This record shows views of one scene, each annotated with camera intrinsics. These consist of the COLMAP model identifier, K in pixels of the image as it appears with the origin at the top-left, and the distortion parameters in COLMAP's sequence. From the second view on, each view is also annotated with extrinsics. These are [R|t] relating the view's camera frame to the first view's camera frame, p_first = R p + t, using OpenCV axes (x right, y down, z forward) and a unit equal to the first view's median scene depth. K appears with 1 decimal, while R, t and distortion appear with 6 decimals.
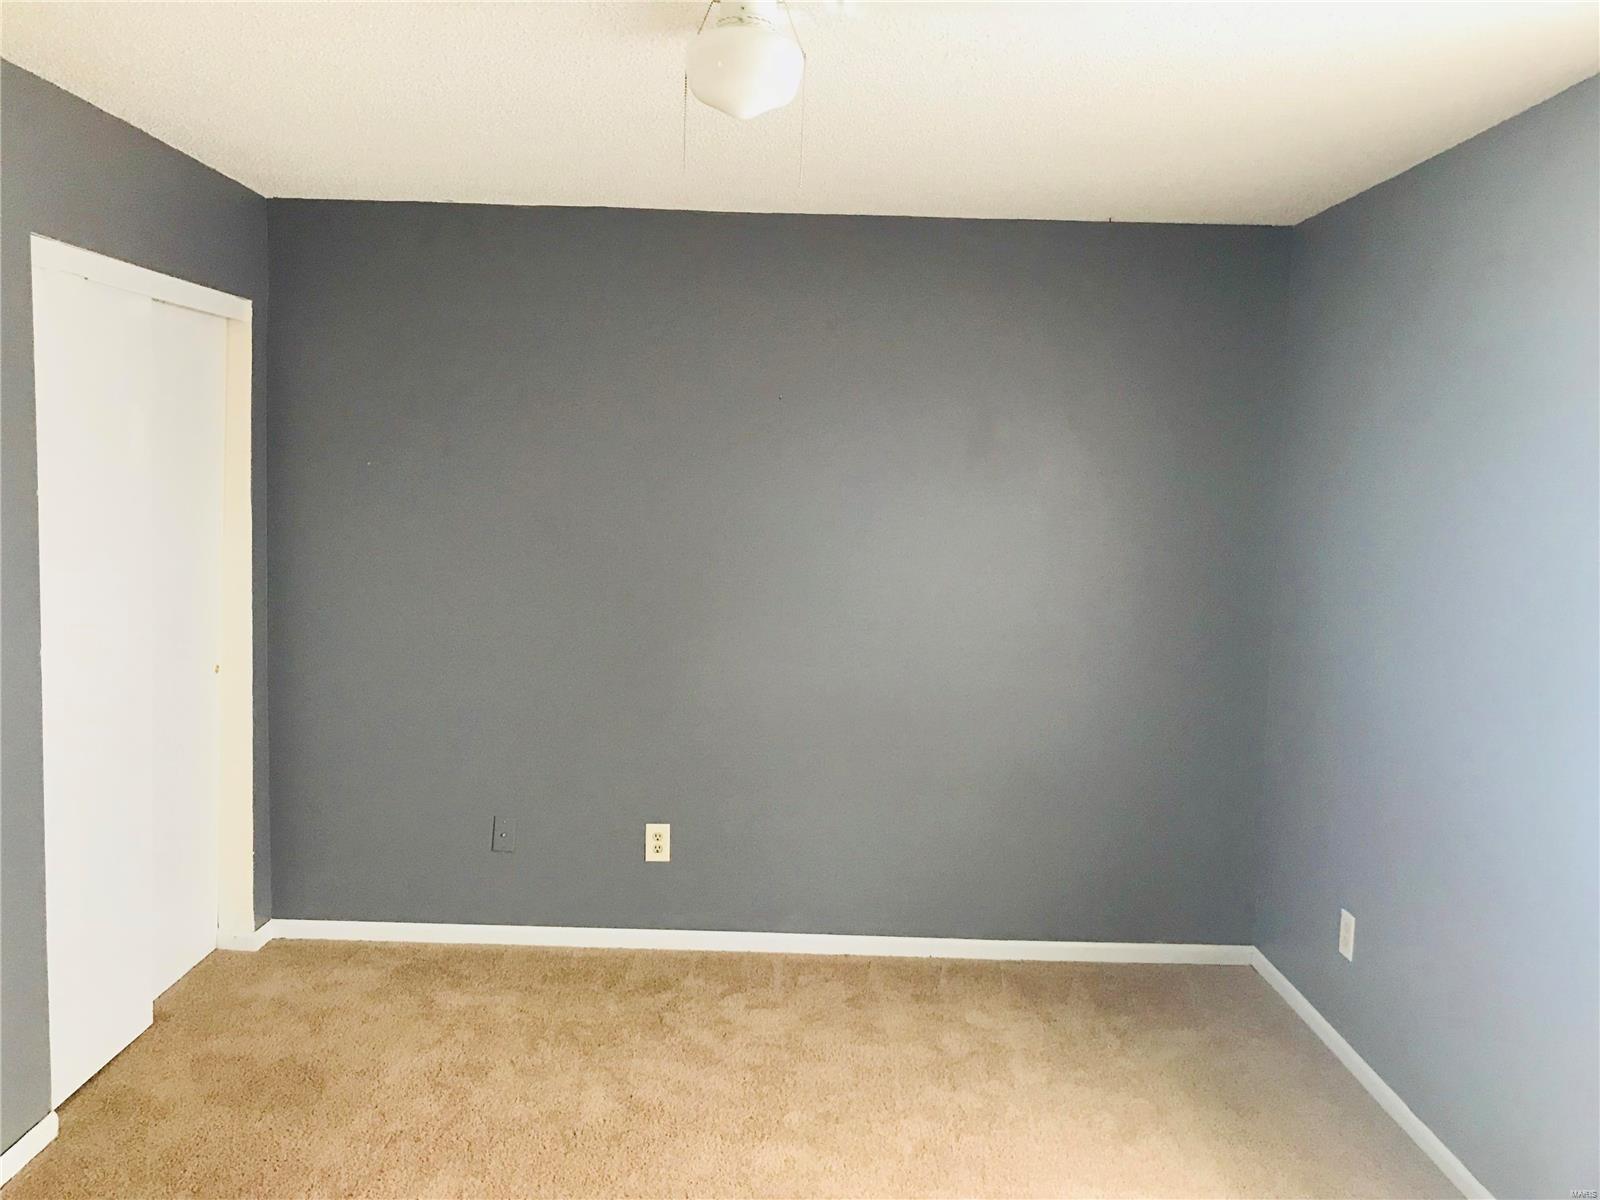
lens RADIAL K [[1317.7, 0, 803.5], [0, 1317.7, 540.4], [0, 0, 1]] dist [0.010017, 0.003384]
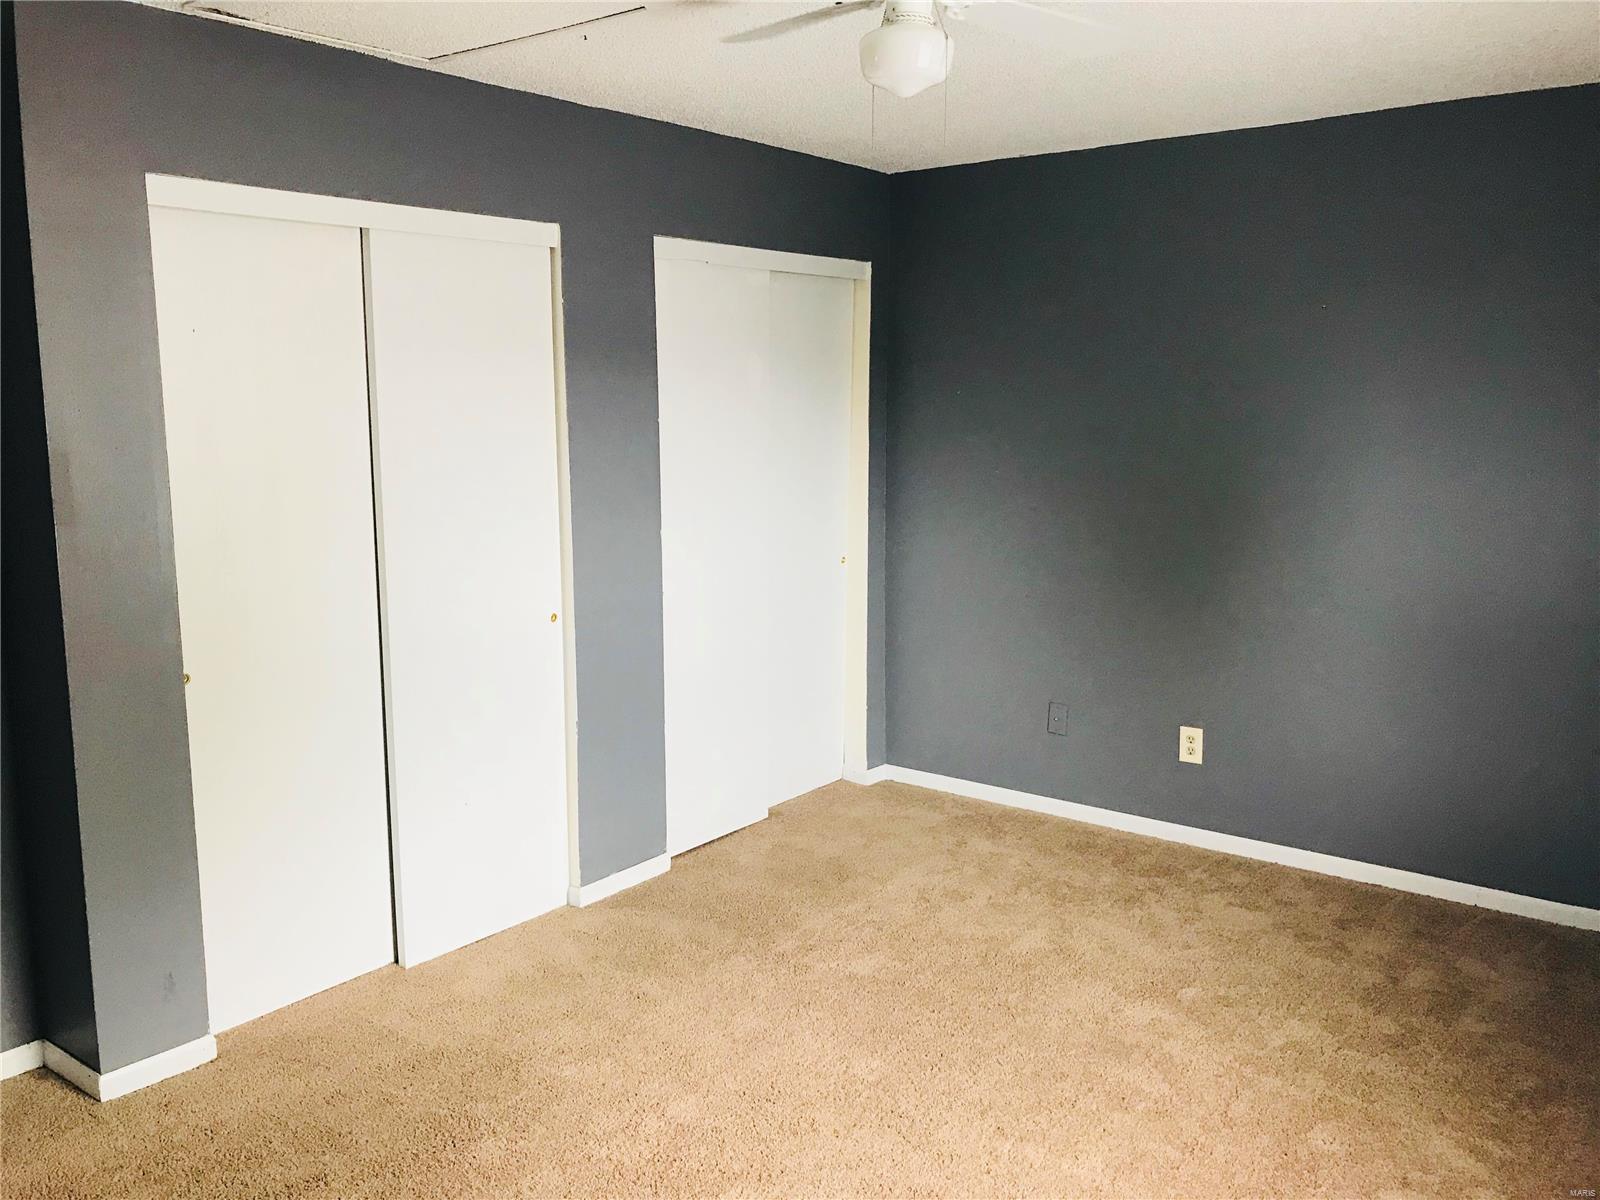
lens RADIAL K [[1317.7, 0, 803.5], [0, 1317.7, 540.4], [0, 0, 1]] dist [0.010017, 0.003384]
pose [[0.796967, 0.039528, -0.602728, 0.304277], [-0.008535, 0.998494, 0.054198, 0.012344], [0.603962, -0.038050, 0.796104, -0.024665]]
